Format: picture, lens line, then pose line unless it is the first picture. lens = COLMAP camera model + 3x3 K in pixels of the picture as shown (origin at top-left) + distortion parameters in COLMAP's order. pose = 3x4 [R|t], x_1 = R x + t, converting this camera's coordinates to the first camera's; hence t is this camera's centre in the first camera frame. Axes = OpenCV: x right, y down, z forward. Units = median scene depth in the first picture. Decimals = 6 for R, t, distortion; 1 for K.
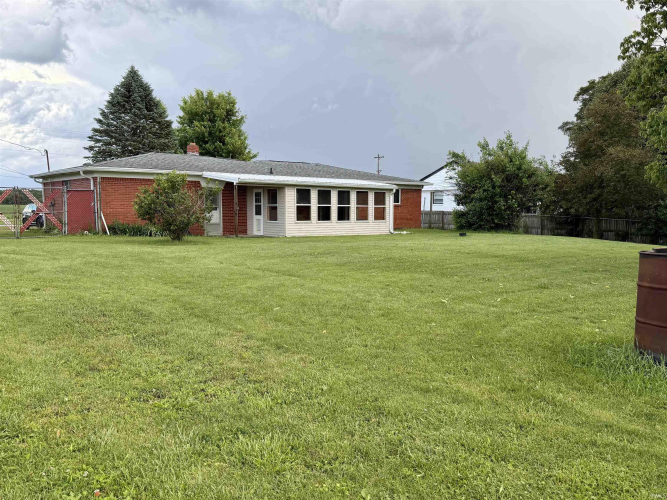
lens RADIAL K [[541.3, 0, 333.5], [0, 541.3, 250.0], [0, 0, 1]] dist [0.043285, 0.000714]
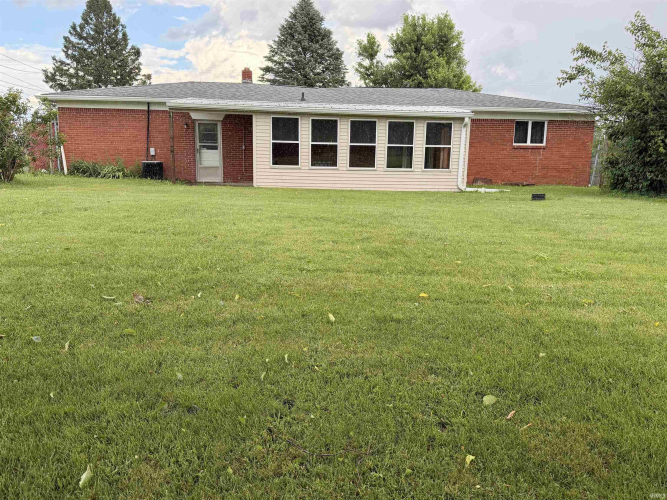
lens RADIAL K [[541.3, 0, 333.5], [0, 541.3, 250.0], [0, 0, 1]] dist [0.043285, 0.000714]
pose [[0.833830, 0.106331, -0.541684, 0.346491], [-0.056640, 0.992574, 0.107651, -0.021986], [0.549108, -0.059082, 0.833661, 0.402907]]
